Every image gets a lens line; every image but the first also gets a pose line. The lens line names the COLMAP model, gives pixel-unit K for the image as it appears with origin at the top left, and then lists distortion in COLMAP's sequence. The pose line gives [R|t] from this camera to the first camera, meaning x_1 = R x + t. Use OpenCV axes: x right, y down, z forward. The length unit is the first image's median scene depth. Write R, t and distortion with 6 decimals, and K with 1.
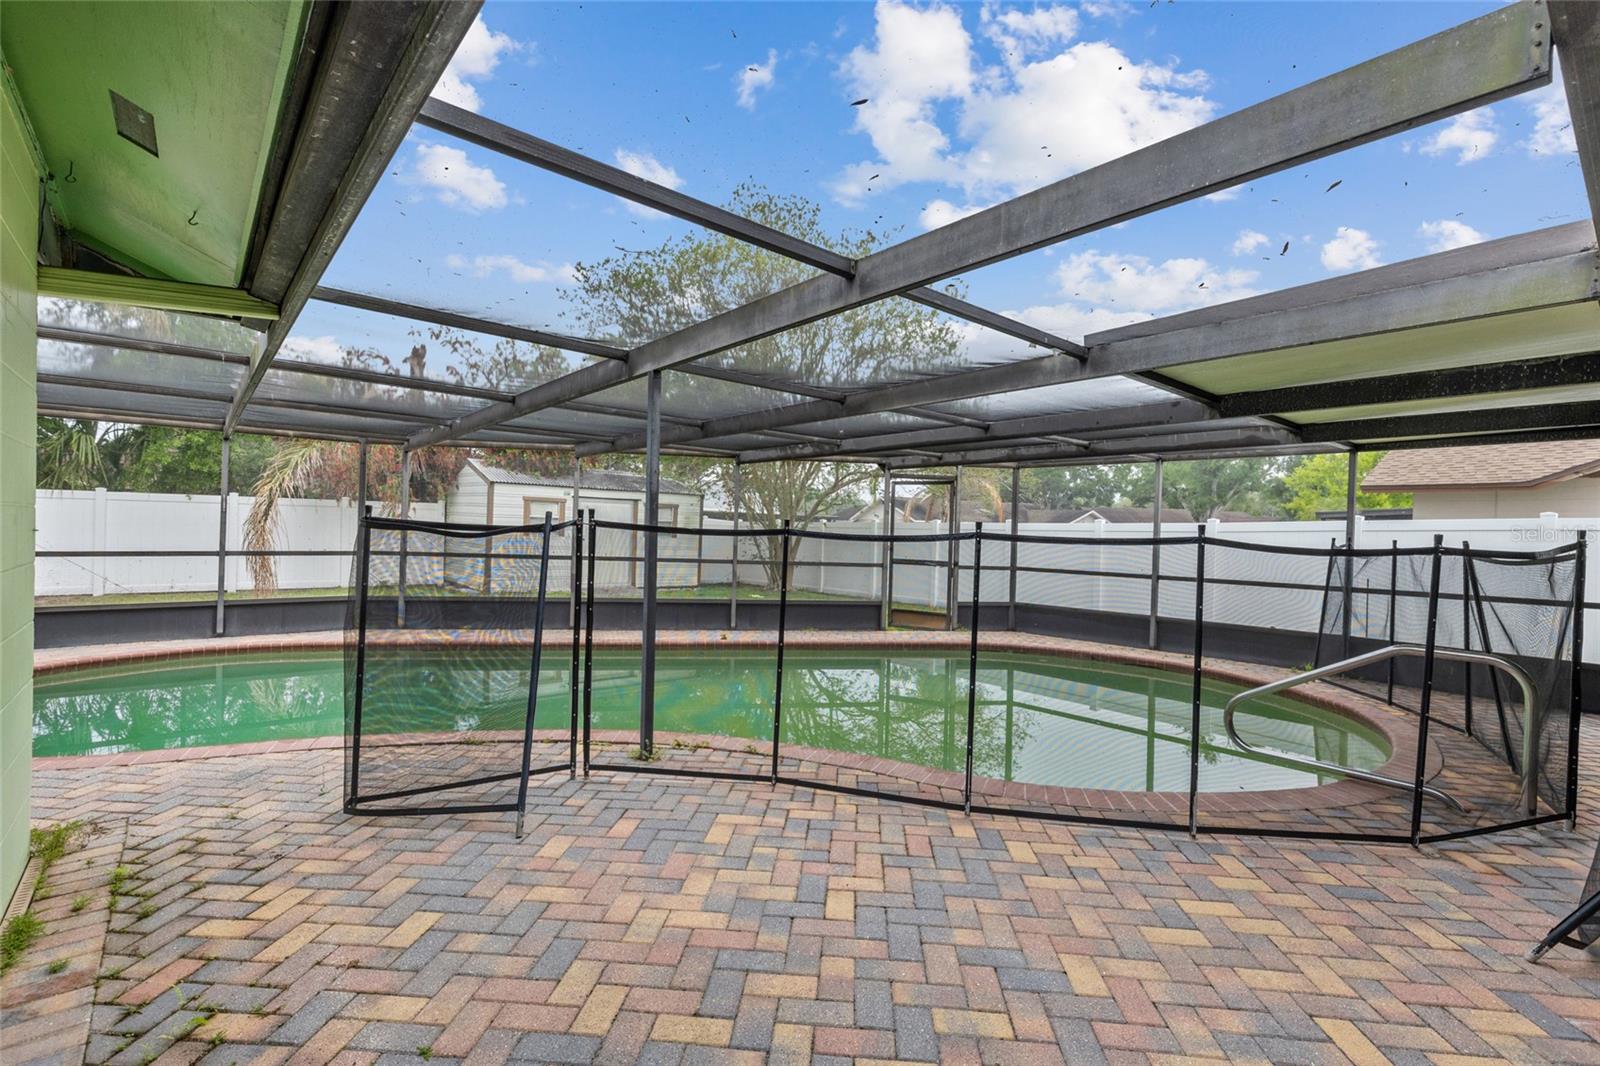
lens RADIAL K [[726.2, 0, 796.4], [0, 726.2, 535.8], [0, 0, 1]] dist [0.007063, -0.001151]
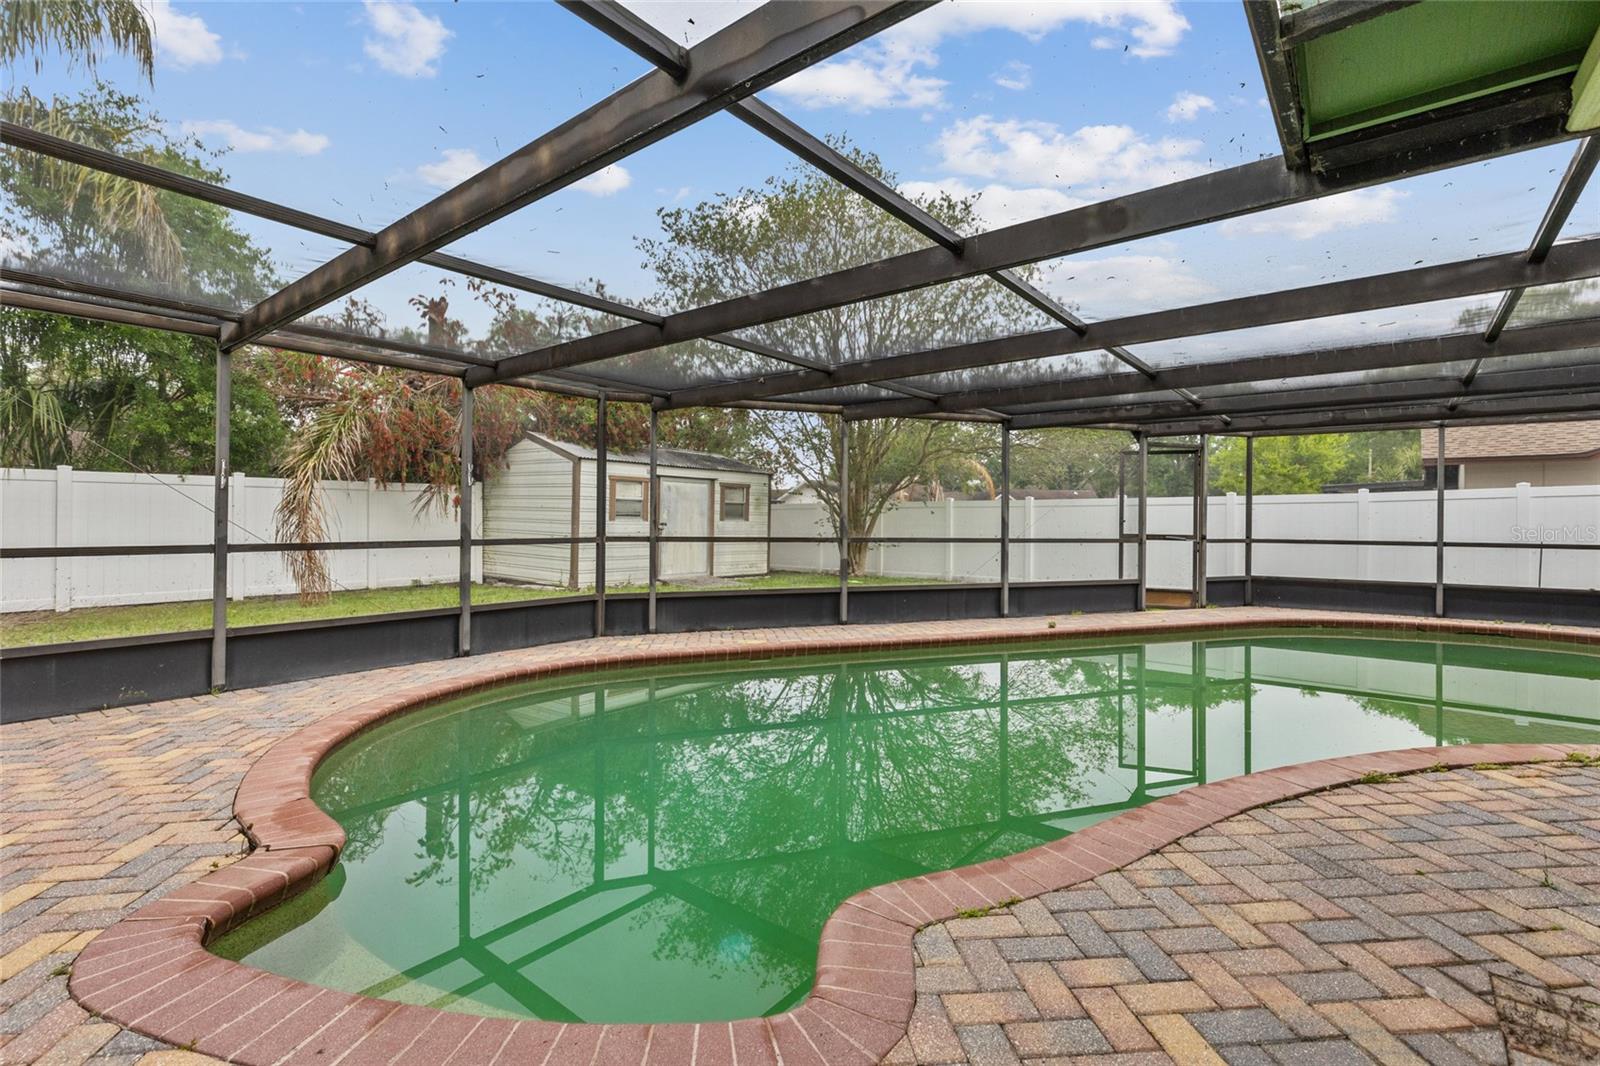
lens RADIAL K [[726.2, 0, 794.5], [0, 726.2, 531.3], [0, 0, 1]] dist [0.007063, -0.001151]
pose [[0.980965, -0.022693, 0.192856, -0.381159], [0.020145, 0.999682, 0.015161, 0.004323], [-0.193138, -0.010987, 0.981110, 0.133072]]
